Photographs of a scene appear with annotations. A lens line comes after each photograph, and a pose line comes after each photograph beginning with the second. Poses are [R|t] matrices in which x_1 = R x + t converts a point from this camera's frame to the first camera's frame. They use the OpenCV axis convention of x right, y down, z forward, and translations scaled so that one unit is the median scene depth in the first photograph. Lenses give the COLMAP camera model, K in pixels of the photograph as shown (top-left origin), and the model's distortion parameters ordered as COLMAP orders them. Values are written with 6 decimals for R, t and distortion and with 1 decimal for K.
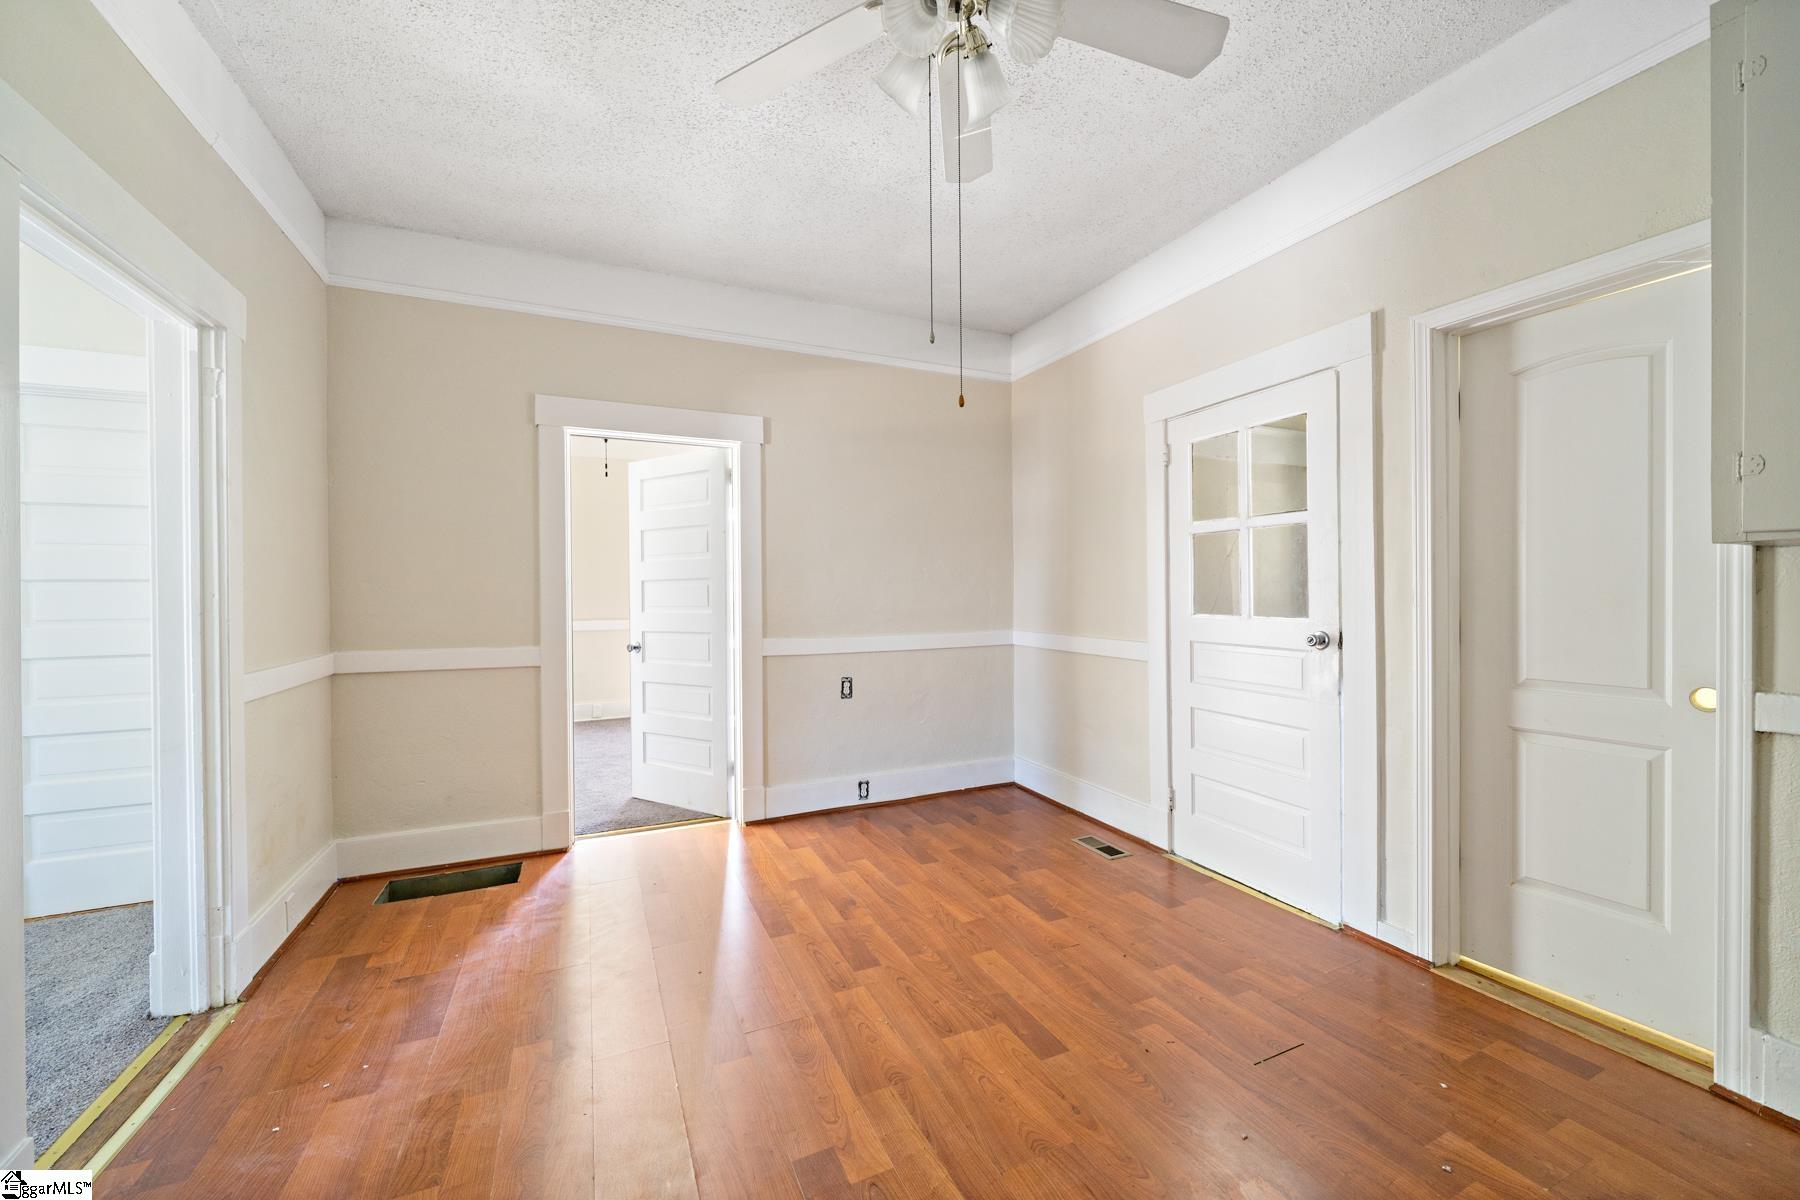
lens RADIAL K [[678.1, 0, 901.9], [0, 678.1, 600.5], [0, 0, 1]] dist [-0.009430, -0.000092]
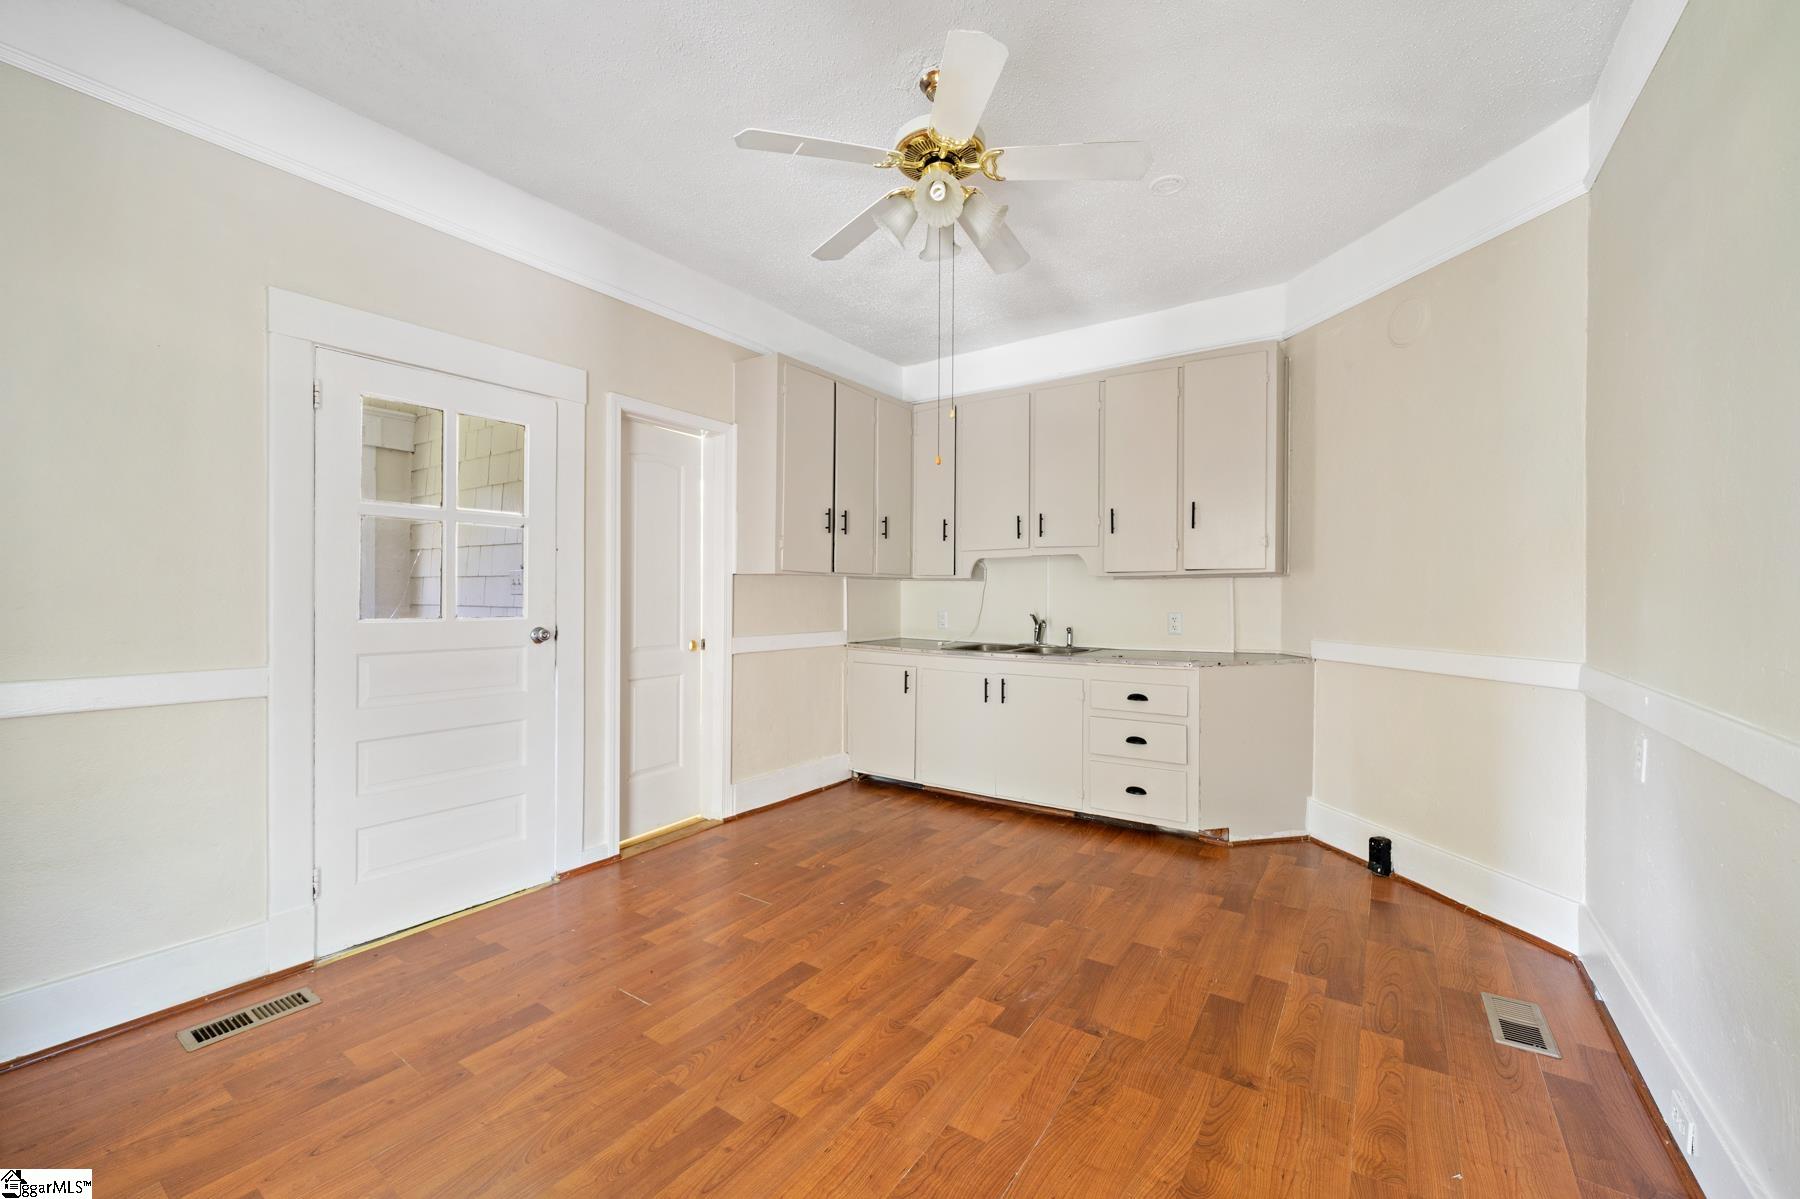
lens RADIAL K [[718.6, 0, 902.4], [0, 718.6, 597.6], [0, 0, 1]] dist [0.001230, 0.000314]
pose [[-0.510428, -0.002403, 0.859917, -0.865716], [0.004281, 0.999977, 0.005335, -0.007097], [-0.859910, 0.006405, -0.510406, 1.334062]]
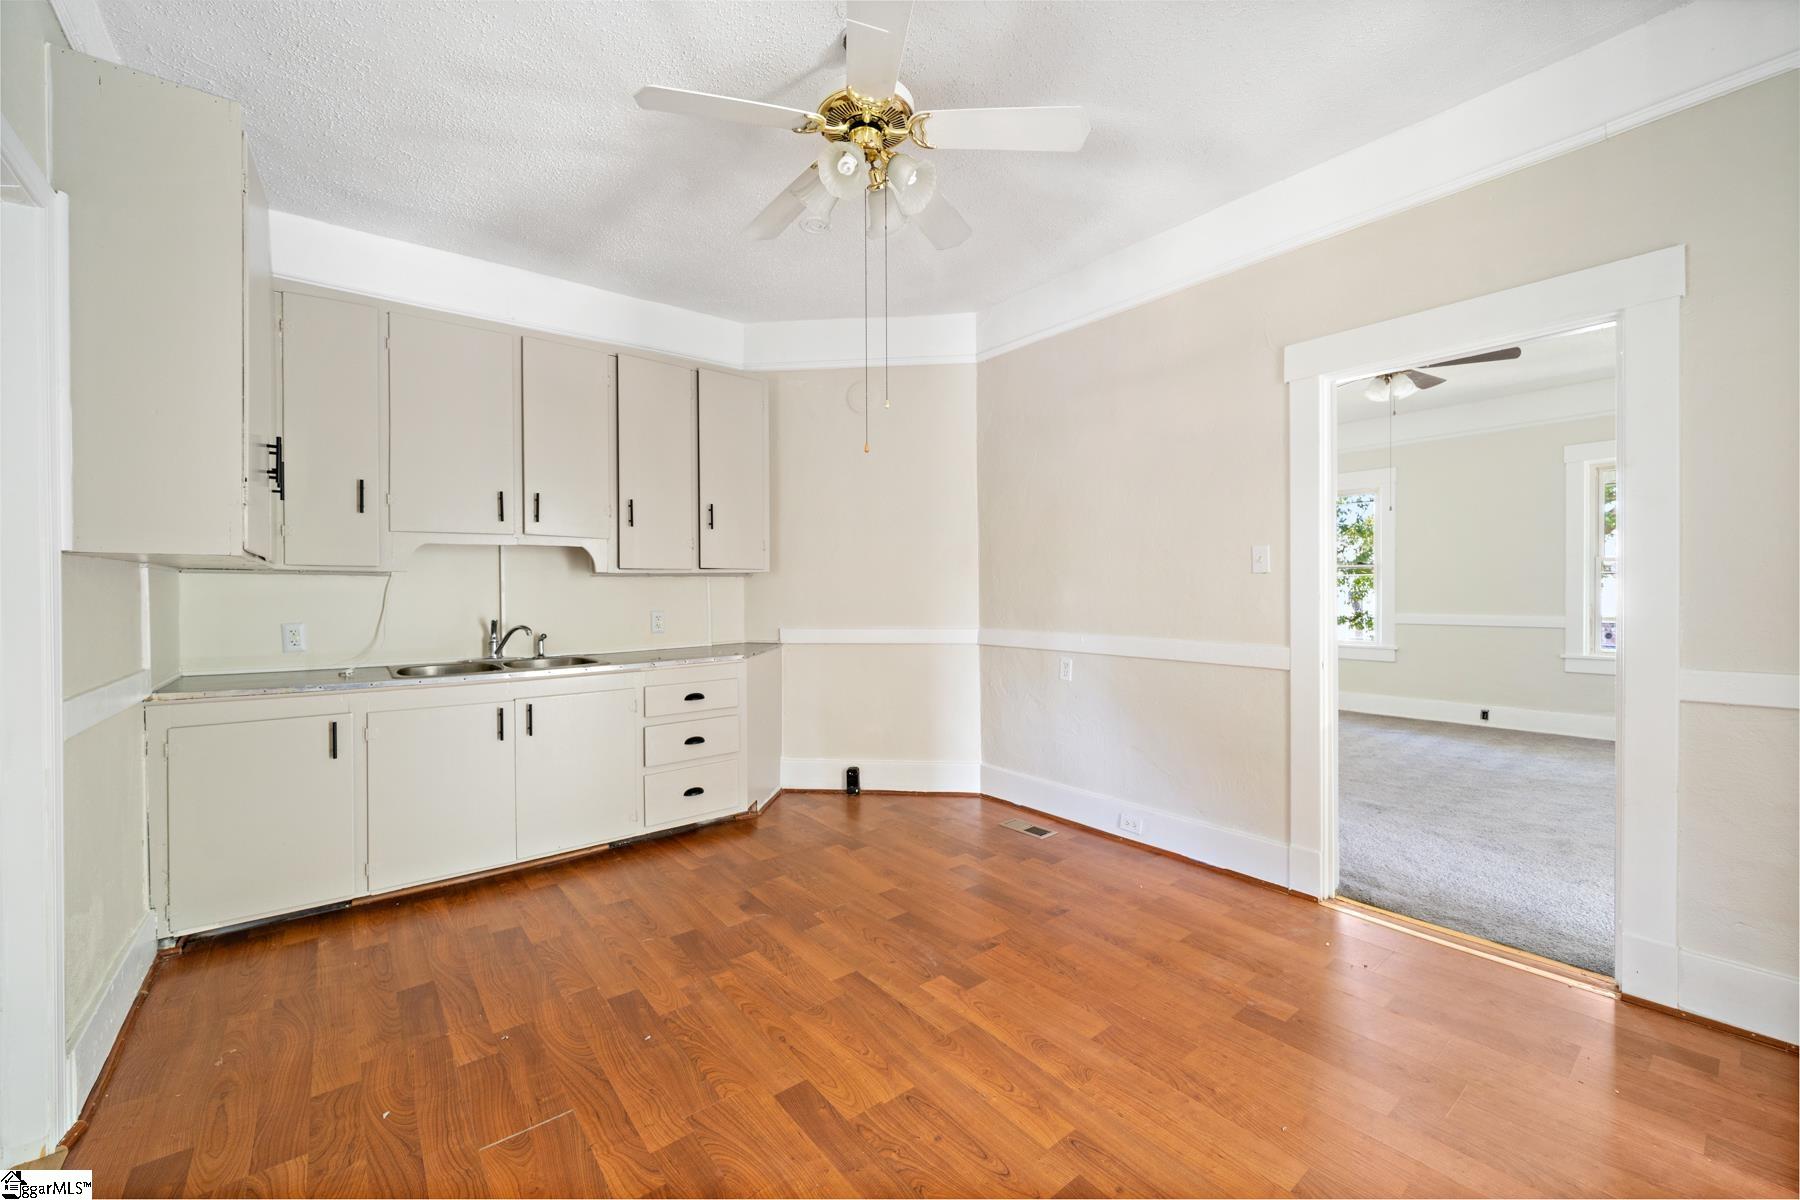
lens RADIAL K [[718.6, 0, 901.9], [0, 718.6, 595.5], [0, 0, 1]] dist [0.001230, 0.000314]
pose [[-0.970668, 0.013943, -0.240019, 0.268500], [0.011149, 0.999853, 0.012998, -0.011633], [0.240165, 0.009941, -0.970681, 1.739665]]
